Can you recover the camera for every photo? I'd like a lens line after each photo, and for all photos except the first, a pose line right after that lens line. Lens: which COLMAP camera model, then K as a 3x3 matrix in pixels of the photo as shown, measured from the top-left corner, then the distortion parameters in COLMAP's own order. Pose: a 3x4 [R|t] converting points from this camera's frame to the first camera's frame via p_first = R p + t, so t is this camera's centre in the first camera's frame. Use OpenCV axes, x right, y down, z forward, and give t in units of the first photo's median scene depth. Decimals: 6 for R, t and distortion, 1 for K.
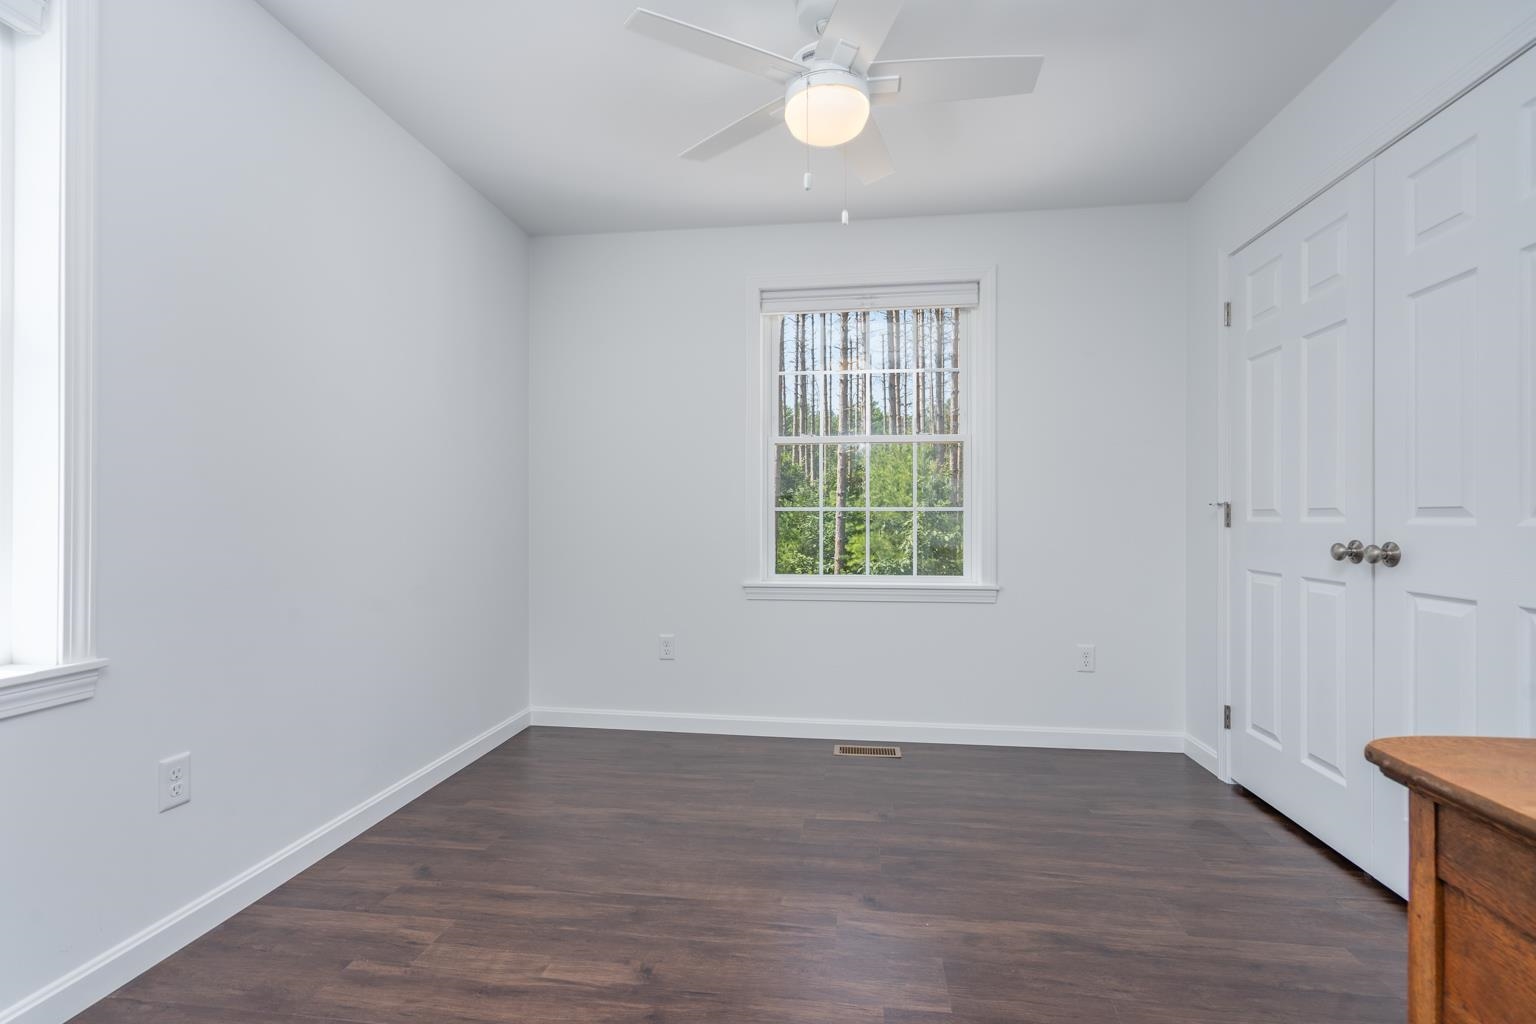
lens RADIAL K [[695.6, 0, 770.0], [0, 695.6, 512.4], [0, 0, 1]] dist [0.001631, 0.000511]
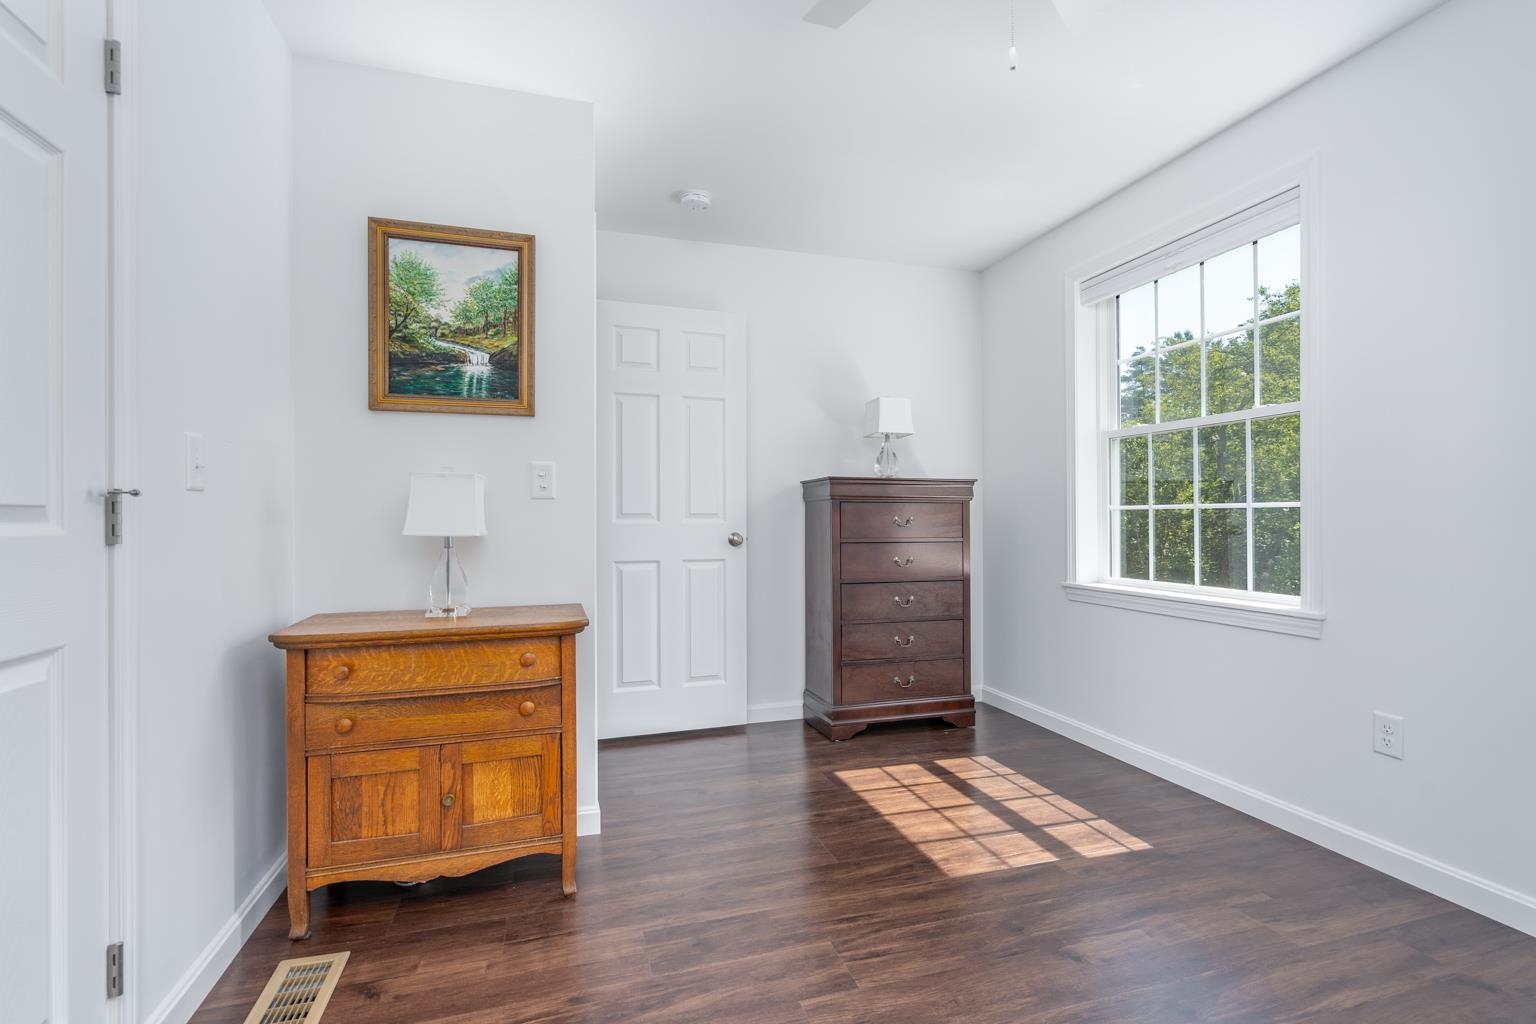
lens RADIAL K [[695.6, 0, 770.0], [0, 695.6, 512.4], [0, 0, 1]] dist [0.001631, 0.000511]
pose [[-0.907980, 0.000268, -0.419012, 0.650603], [0.005291, 0.999927, -0.010824, 0.008084], [0.418979, -0.012045, -0.907916, 1.714103]]
